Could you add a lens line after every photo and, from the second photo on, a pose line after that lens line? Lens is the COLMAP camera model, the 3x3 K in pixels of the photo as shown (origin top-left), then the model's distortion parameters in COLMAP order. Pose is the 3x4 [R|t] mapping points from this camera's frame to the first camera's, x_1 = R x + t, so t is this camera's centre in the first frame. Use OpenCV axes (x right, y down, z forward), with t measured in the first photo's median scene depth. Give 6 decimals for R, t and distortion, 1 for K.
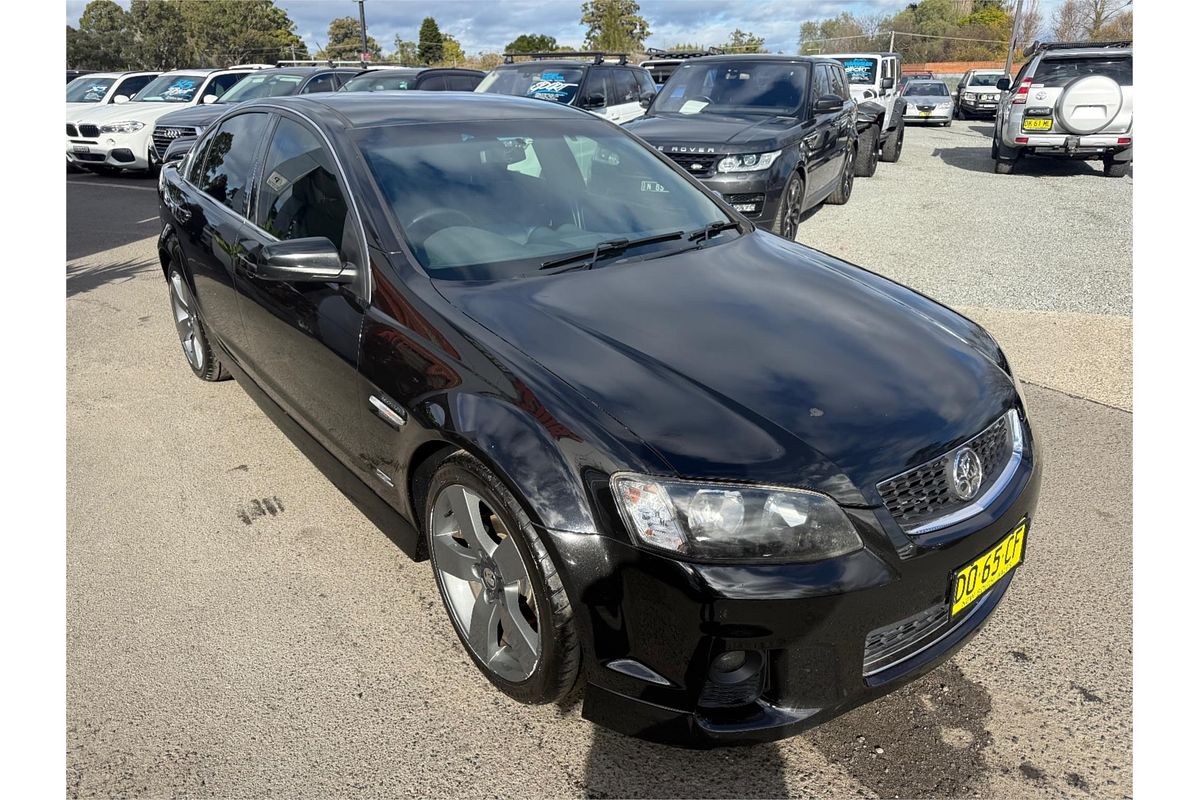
lens RADIAL K [[763.1, 0, 603.9], [0, 763.1, 404.2], [0, 0, 1]] dist [-0.001932, 0.002189]
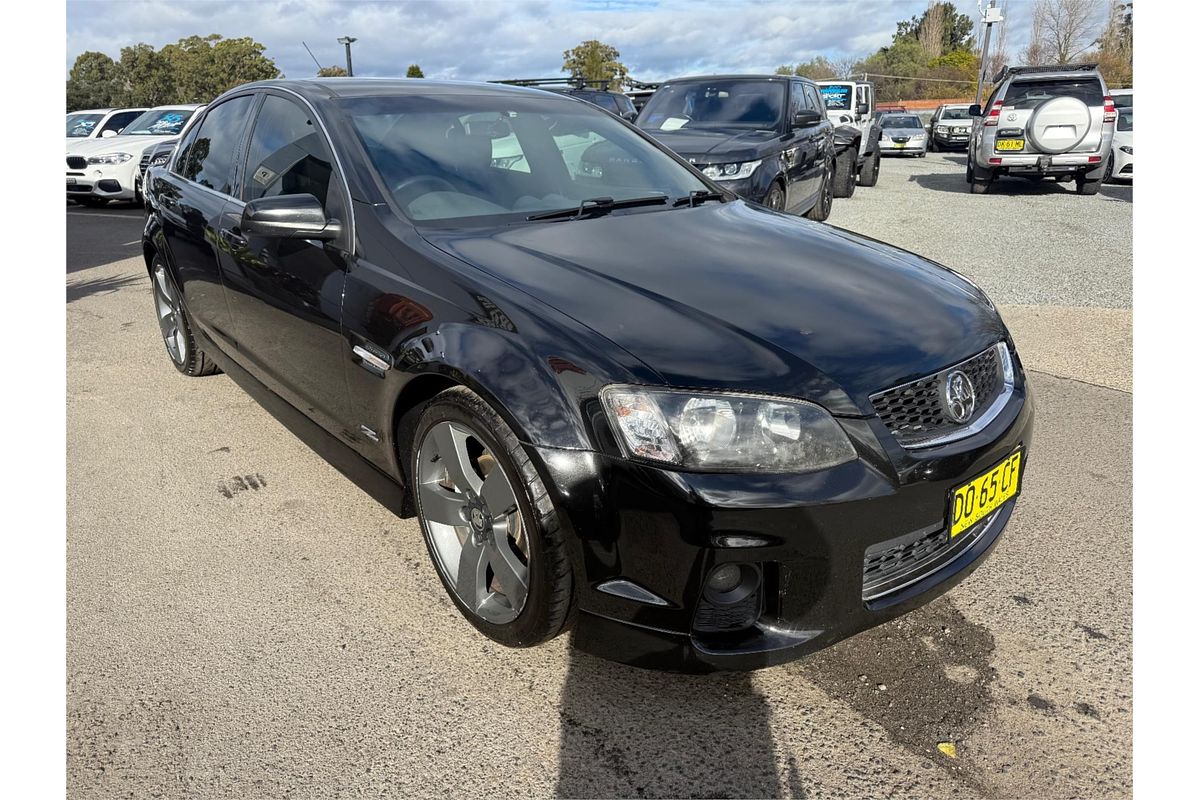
lens RADIAL K [[762.2, 0, 599.8], [0, 762.2, 398.3], [0, 0, 1]] dist [0.003917, -0.003759]
pose [[0.999788, -0.016472, 0.012314, -0.002137], [0.017145, 0.998244, -0.056698, 0.108800], [-0.011359, 0.056898, 0.998315, 0.014029]]
